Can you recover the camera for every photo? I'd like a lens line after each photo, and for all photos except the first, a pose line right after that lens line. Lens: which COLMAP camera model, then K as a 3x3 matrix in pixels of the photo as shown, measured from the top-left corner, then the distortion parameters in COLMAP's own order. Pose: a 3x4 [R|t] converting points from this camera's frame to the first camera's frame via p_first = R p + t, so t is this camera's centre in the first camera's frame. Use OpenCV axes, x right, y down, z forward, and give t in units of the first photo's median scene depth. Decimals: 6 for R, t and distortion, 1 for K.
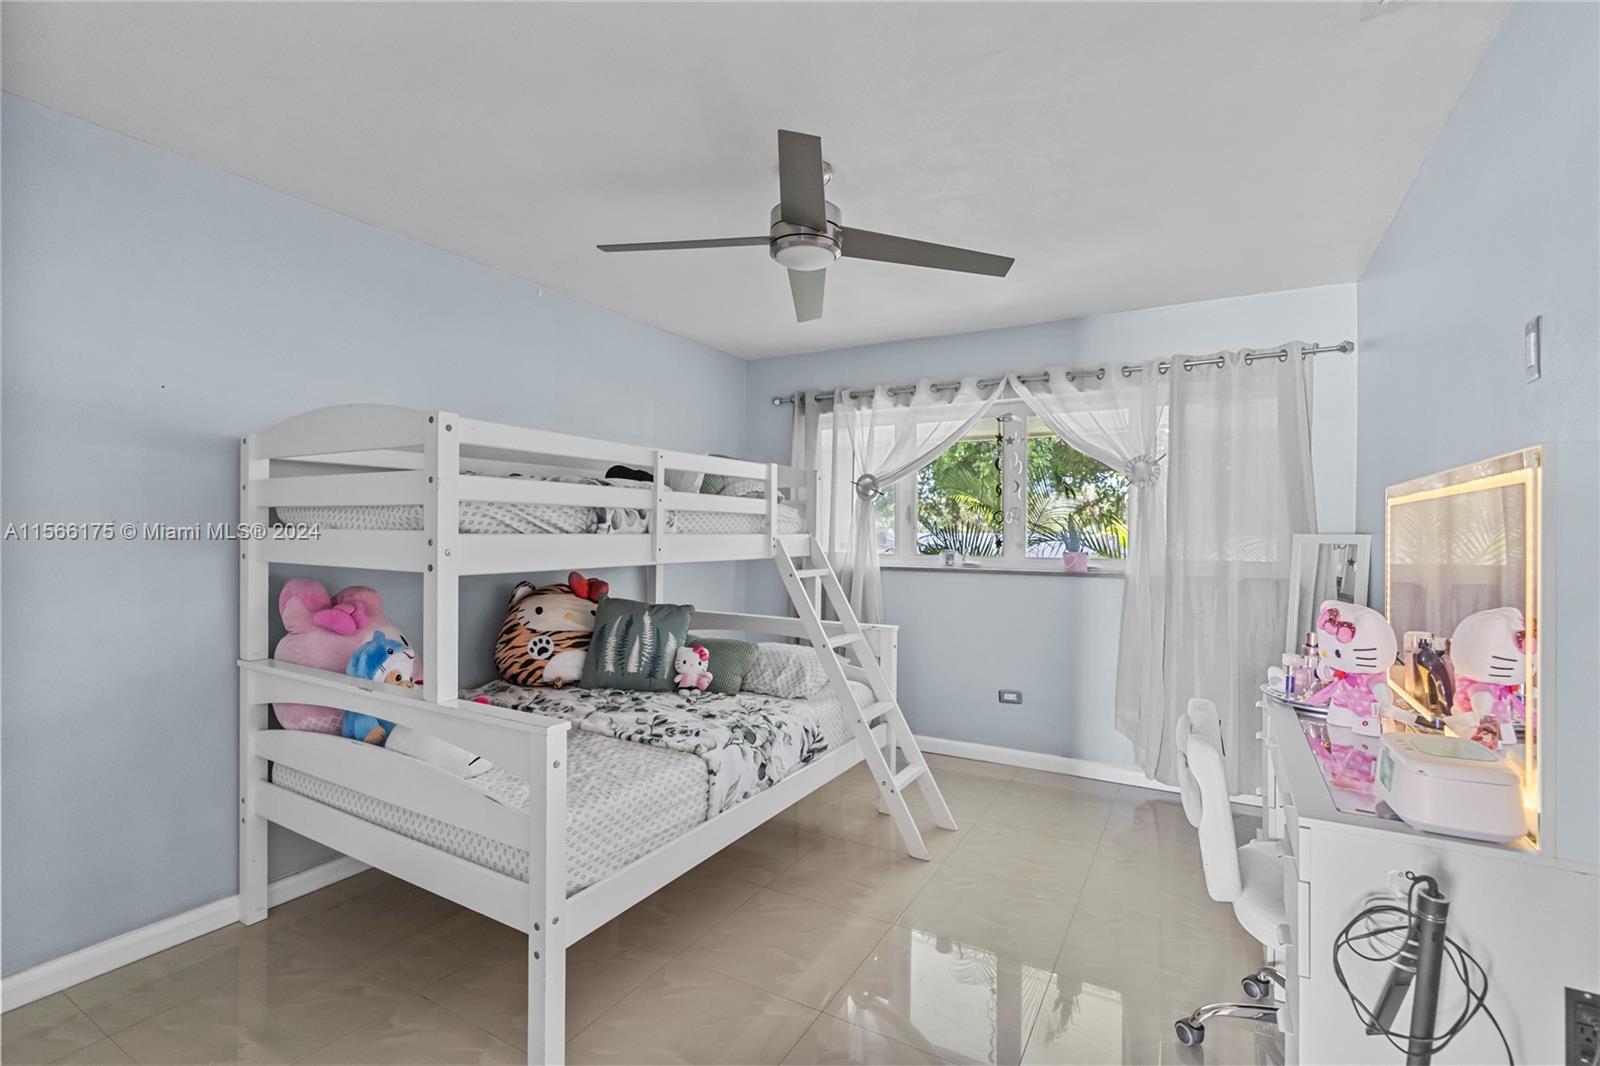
lens RADIAL K [[723.0, 0, 790.2], [0, 723.0, 540.7], [0, 0, 1]] dist [-0.012506, 0.004920]
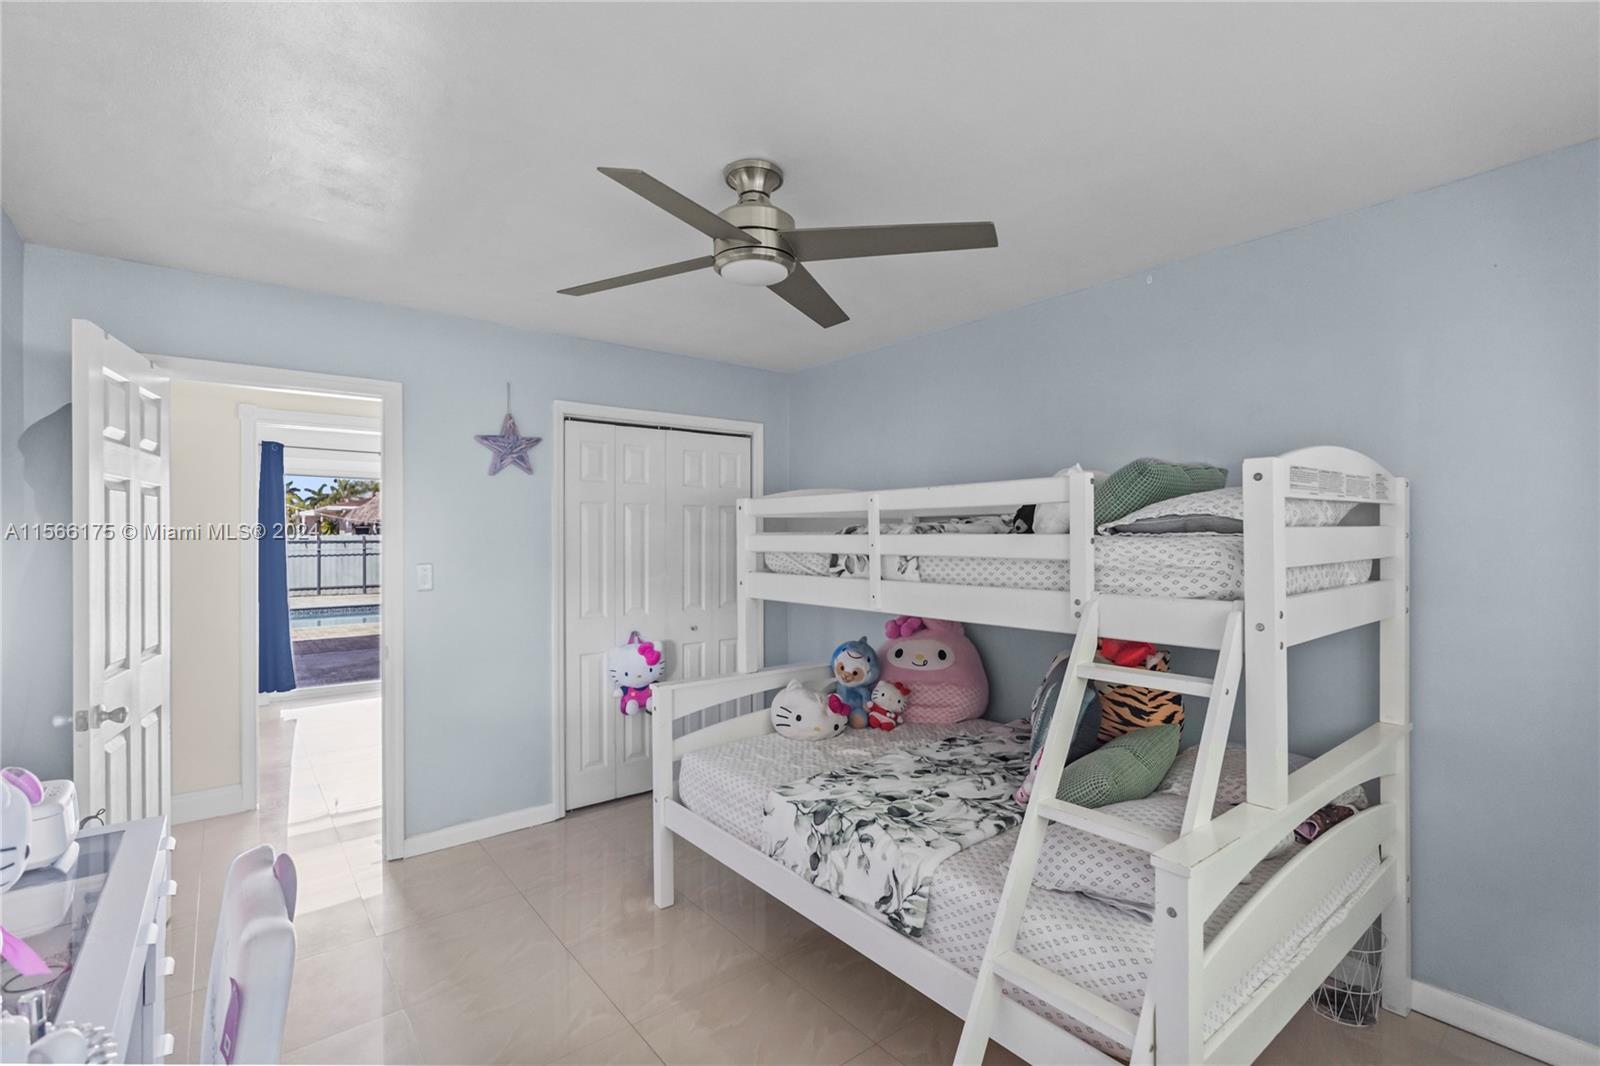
lens RADIAL K [[723.0, 0, 799.4], [0, 723.0, 528.3], [0, 0, 1]] dist [-0.012506, 0.004920]
pose [[-0.361326, -0.013216, -0.932346, 0.784668], [-0.007070, 0.999910, -0.011433, -0.069723], [0.932413, 0.002461, -0.361387, 1.306135]]
